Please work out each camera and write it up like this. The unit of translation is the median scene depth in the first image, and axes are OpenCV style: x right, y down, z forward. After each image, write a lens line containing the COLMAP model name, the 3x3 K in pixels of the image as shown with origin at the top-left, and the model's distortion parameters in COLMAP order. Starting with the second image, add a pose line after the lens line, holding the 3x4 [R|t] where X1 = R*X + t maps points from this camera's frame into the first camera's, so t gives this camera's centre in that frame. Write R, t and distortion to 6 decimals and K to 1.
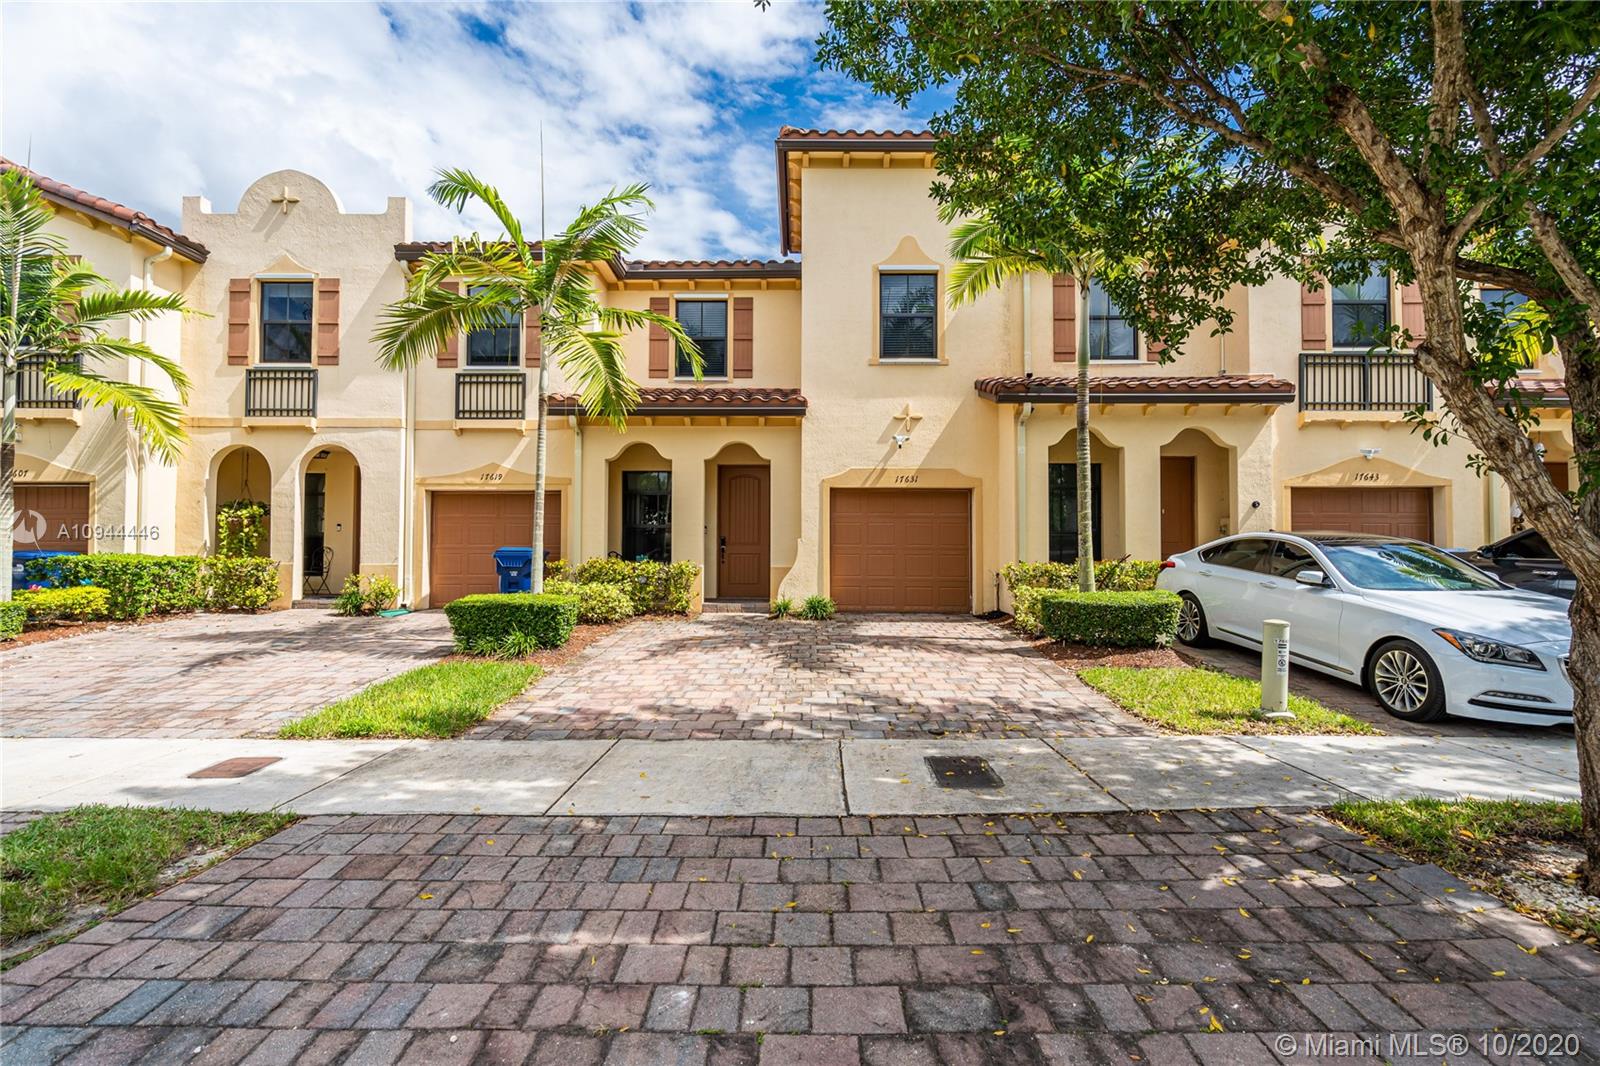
lens RADIAL K [[754.2, 0, 782.5], [0, 754.2, 532.3], [0, 0, 1]] dist [-0.005923, 0.007240]
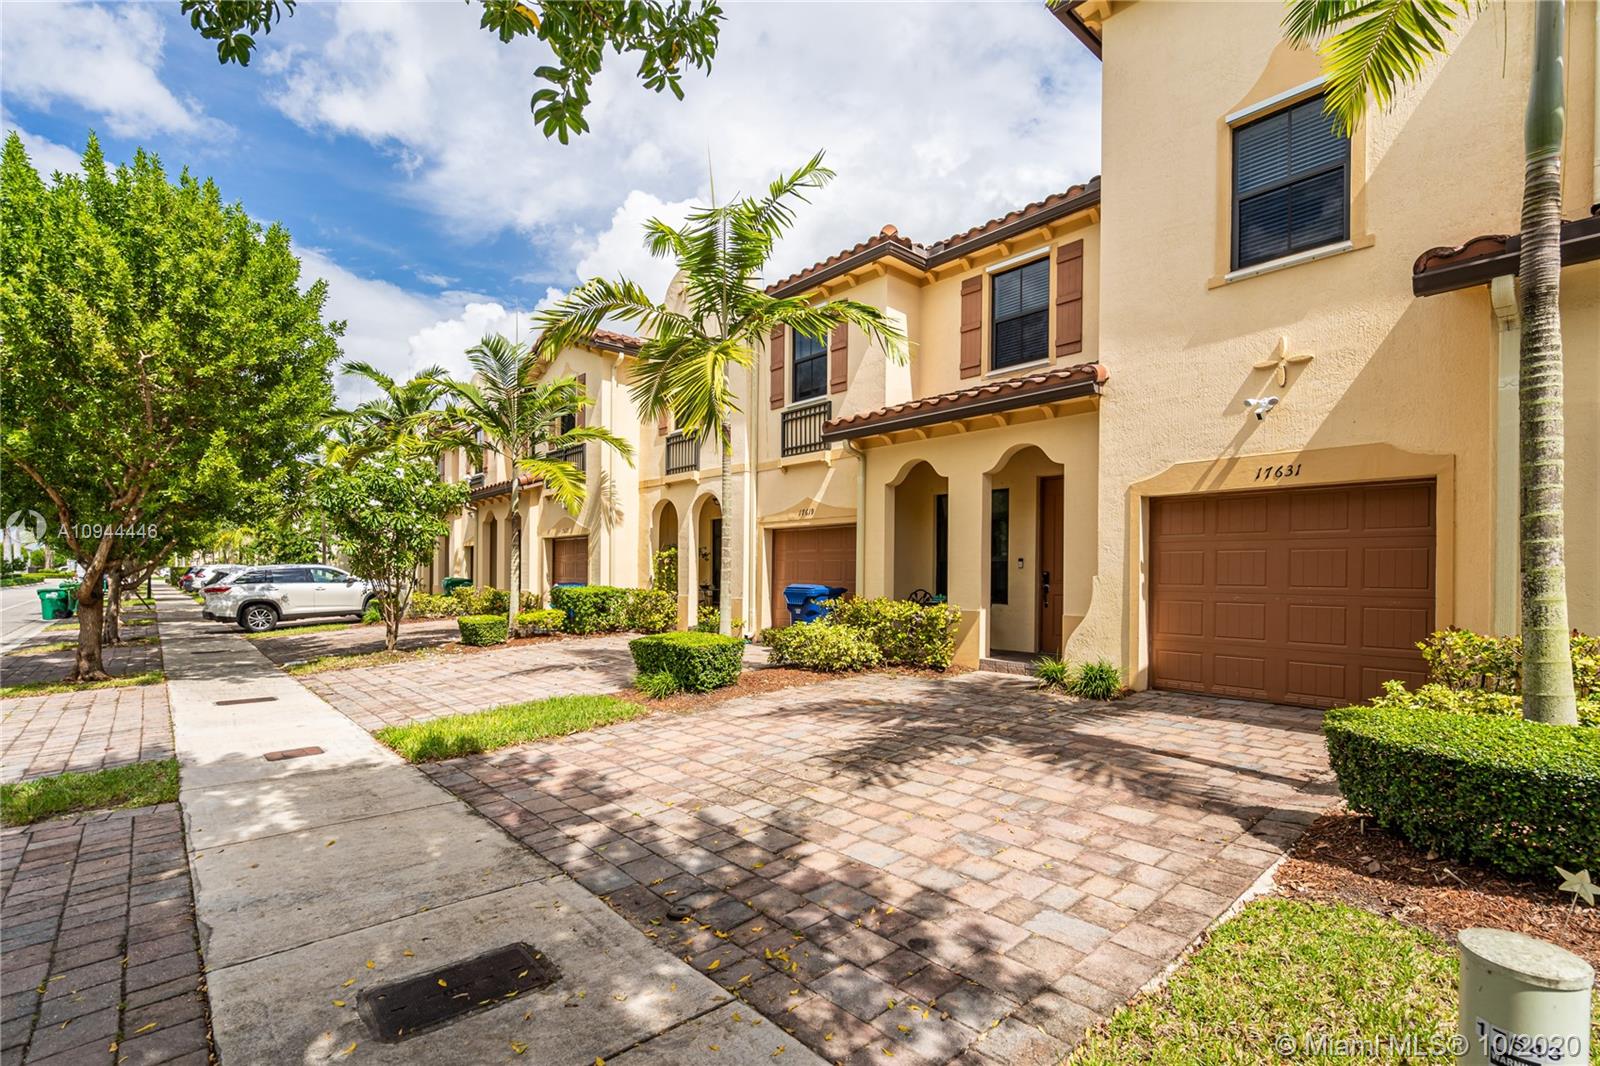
lens RADIAL K [[754.2, 0, 749.0], [0, 754.2, 570.1], [0, 0, 1]] dist [-0.005923, 0.007240]
pose [[0.642296, -0.002884, -0.766451, 0.341362], [0.010789, 0.999928, 0.005278, -0.003629], [0.766381, -0.011659, 0.642281, 0.325698]]
